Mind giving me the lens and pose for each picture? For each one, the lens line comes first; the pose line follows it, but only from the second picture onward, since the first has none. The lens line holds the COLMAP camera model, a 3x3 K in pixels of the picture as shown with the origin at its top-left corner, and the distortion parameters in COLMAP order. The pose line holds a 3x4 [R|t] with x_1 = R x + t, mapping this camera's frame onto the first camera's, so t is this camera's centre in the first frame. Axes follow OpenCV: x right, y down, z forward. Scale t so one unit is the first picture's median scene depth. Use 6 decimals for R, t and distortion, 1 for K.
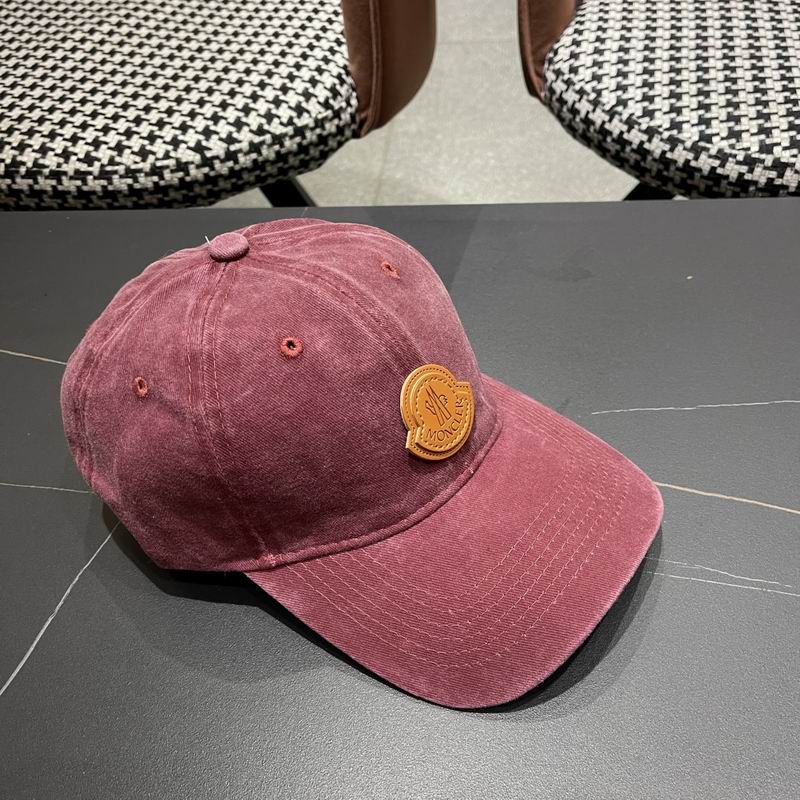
lens RADIAL K [[820.5, 0, 398.1], [0, 820.5, 414.3], [0, 0, 1]] dist [0.008358, 0.000000]
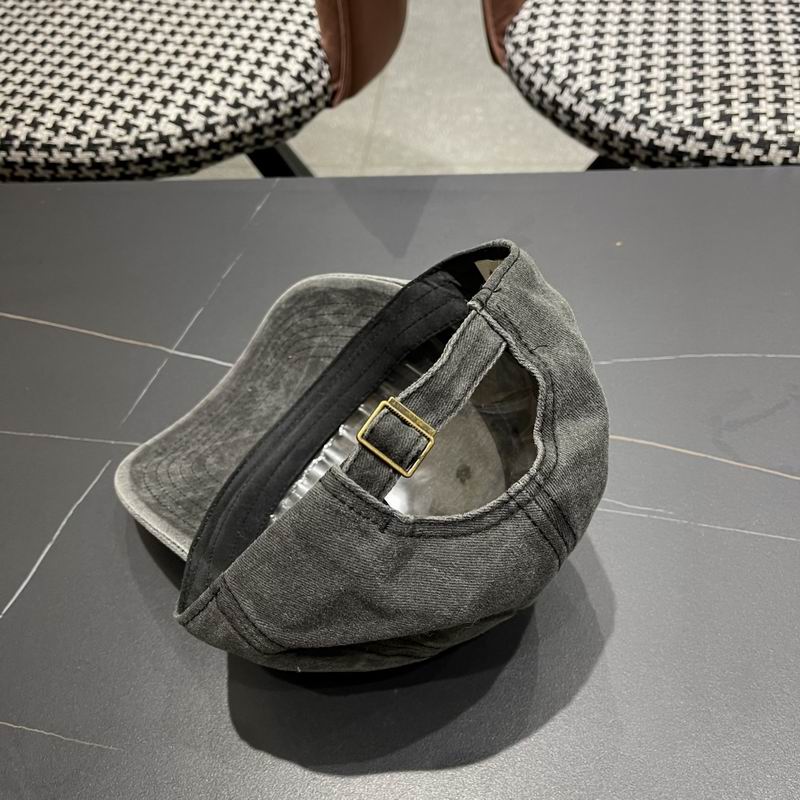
lens RADIAL K [[820.5, 0, 408.7], [0, 820.5, 416.1], [0, 0, 1]] dist [0.008358, 0.000000]
pose [[0.999980, -0.006342, -0.000523, 0.055249], [0.006362, 0.998078, 0.061651, -0.003524], [0.000131, -0.061653, 0.998098, -0.096373]]
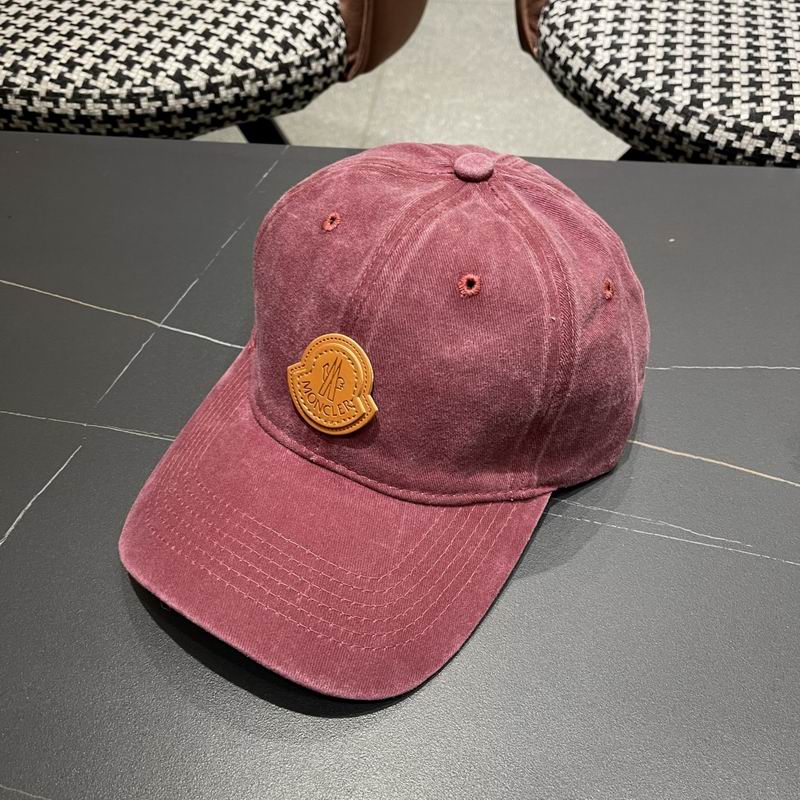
lens RADIAL K [[820.5, 0, 402.3], [0, 820.5, 415.1], [0, 0, 1]] dist [0.008358, 0.000000]
pose [[0.997578, 0.055464, 0.041970, 0.000499], [-0.056989, 0.997723, 0.036068, 0.021002], [-0.039874, -0.038373, 0.998468, 0.011940]]
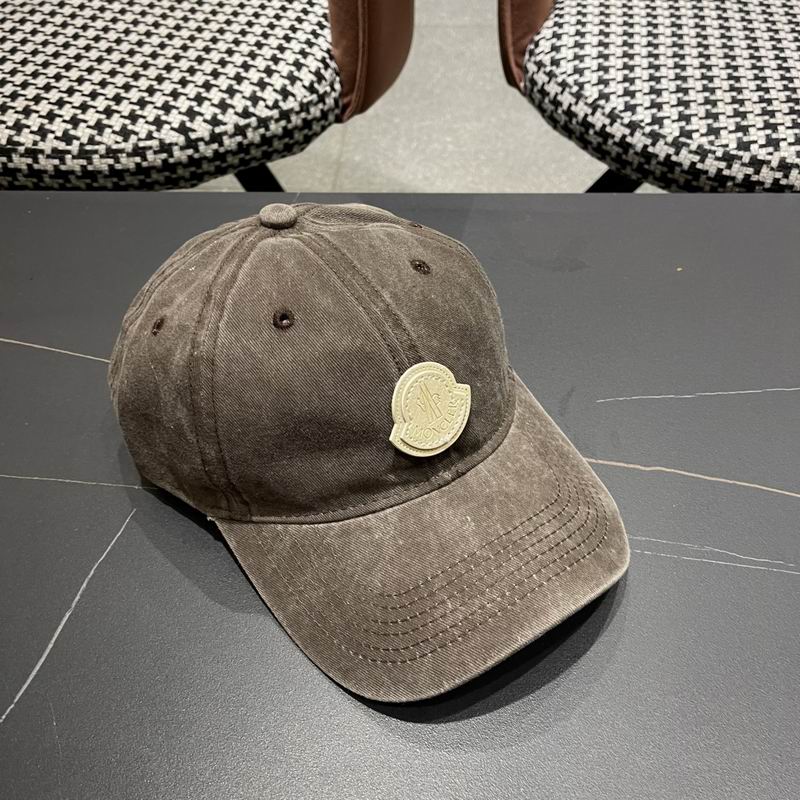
lens RADIAL K [[820.5, 0, 411.3], [0, 820.5, 403.9], [0, 0, 1]] dist [0.008358, 0.000000]
pose [[0.995730, -0.003062, 0.092267, -0.062143], [0.002125, 0.999945, 0.010252, -0.005949], [-0.092293, -0.010012, 0.995682, -0.004280]]
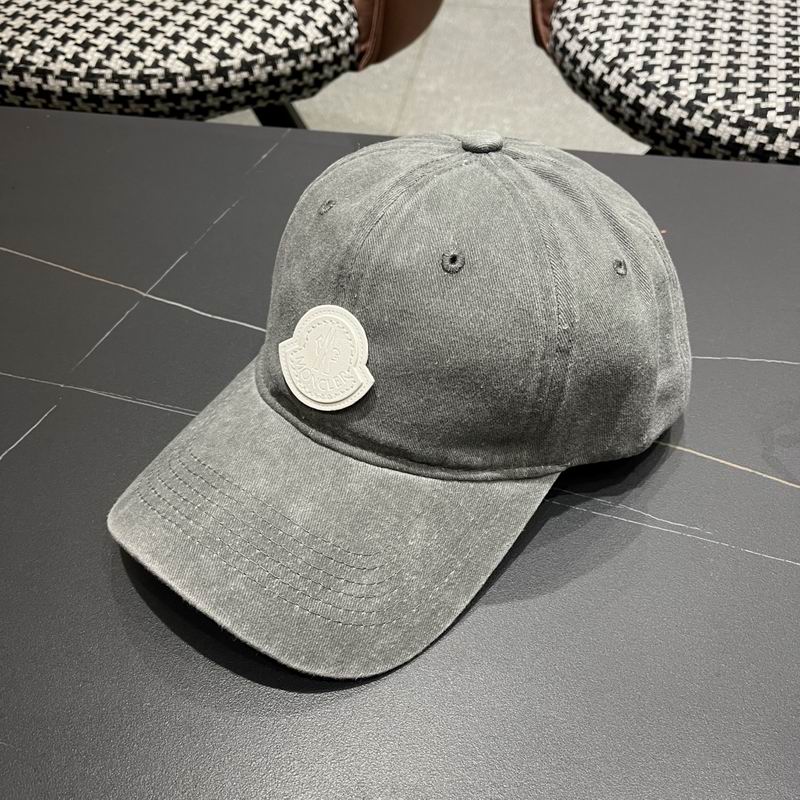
lens RADIAL K [[820.5, 0, 397.7], [0, 820.5, 414.4], [0, 0, 1]] dist [0.008358, 0.000000]
pose [[0.994903, 0.100712, -0.004944, 0.052198], [-0.100536, 0.994541, 0.027949, 0.043817], [0.007732, -0.027310, 0.999597, 0.008648]]
